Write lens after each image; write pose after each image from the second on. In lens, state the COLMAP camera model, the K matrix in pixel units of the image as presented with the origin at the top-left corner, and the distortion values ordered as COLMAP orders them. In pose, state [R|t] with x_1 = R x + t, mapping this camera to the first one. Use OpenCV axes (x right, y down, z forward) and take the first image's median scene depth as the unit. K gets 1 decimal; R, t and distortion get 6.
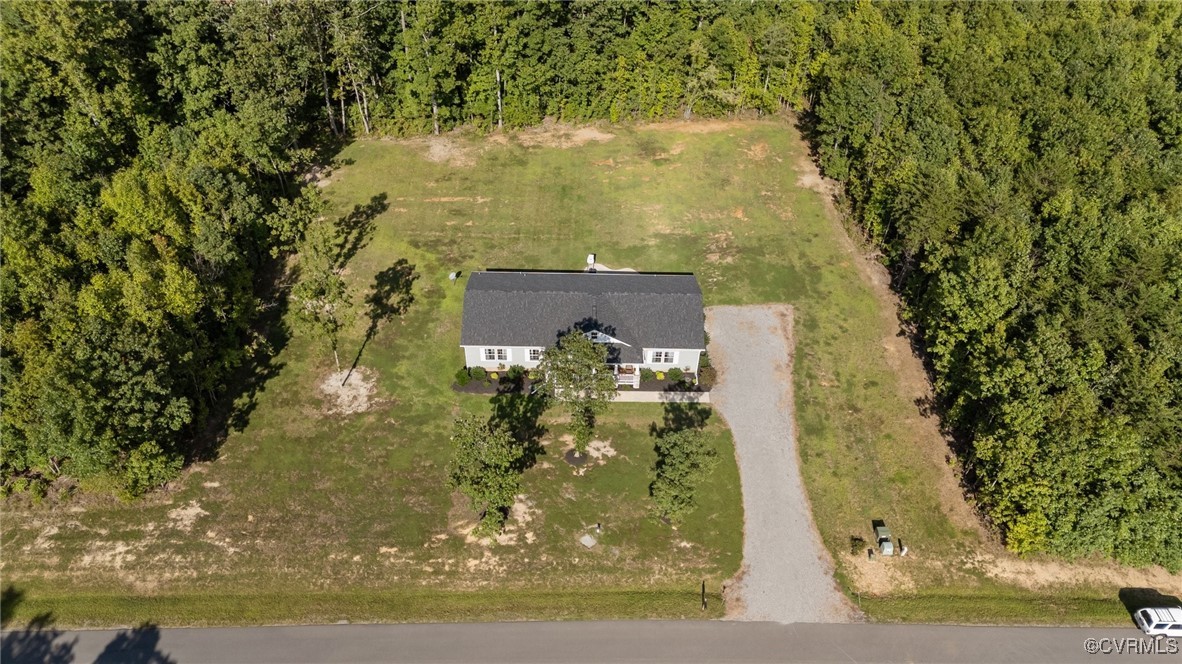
lens RADIAL K [[851.0, 0, 592.4], [0, 851.0, 332.6], [0, 0, 1]] dist [0.011565, 0.000098]
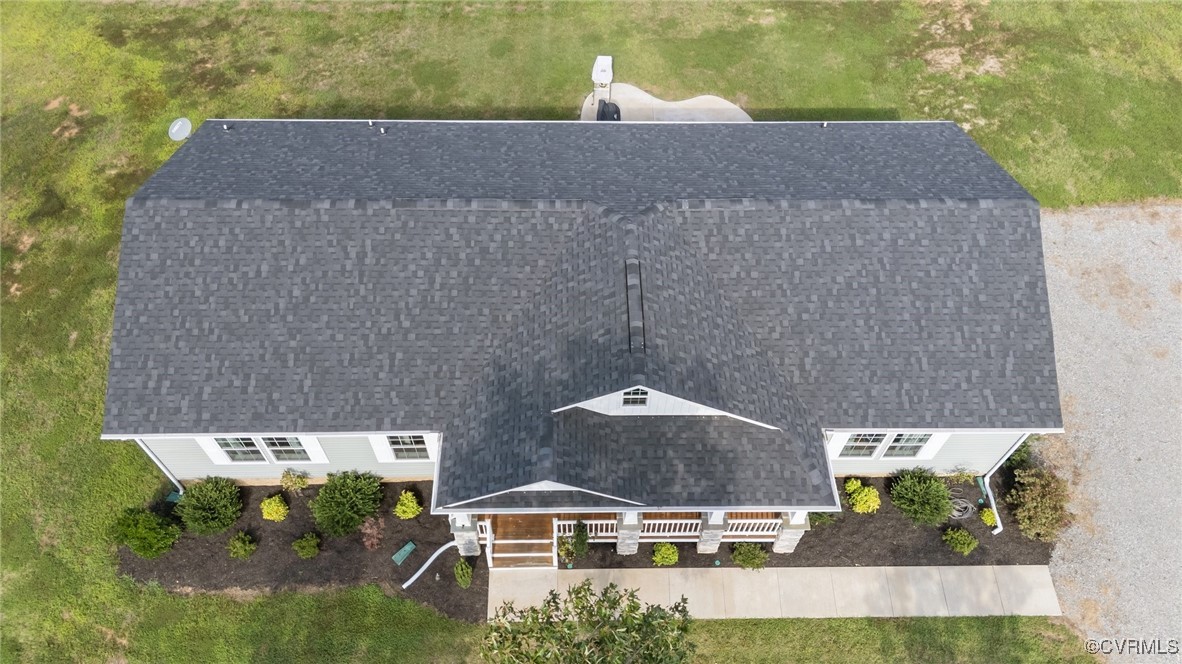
lens RADIAL K [[851.0, 0, 586.3], [0, 851.0, 328.8], [0, 0, 1]] dist [0.011565, 0.000098]
pose [[0.999896, -0.014370, -0.001105, -0.009271], [0.014282, 0.977618, 0.209902, -0.055836], [-0.001936, -0.209896, 0.977722, 0.634210]]
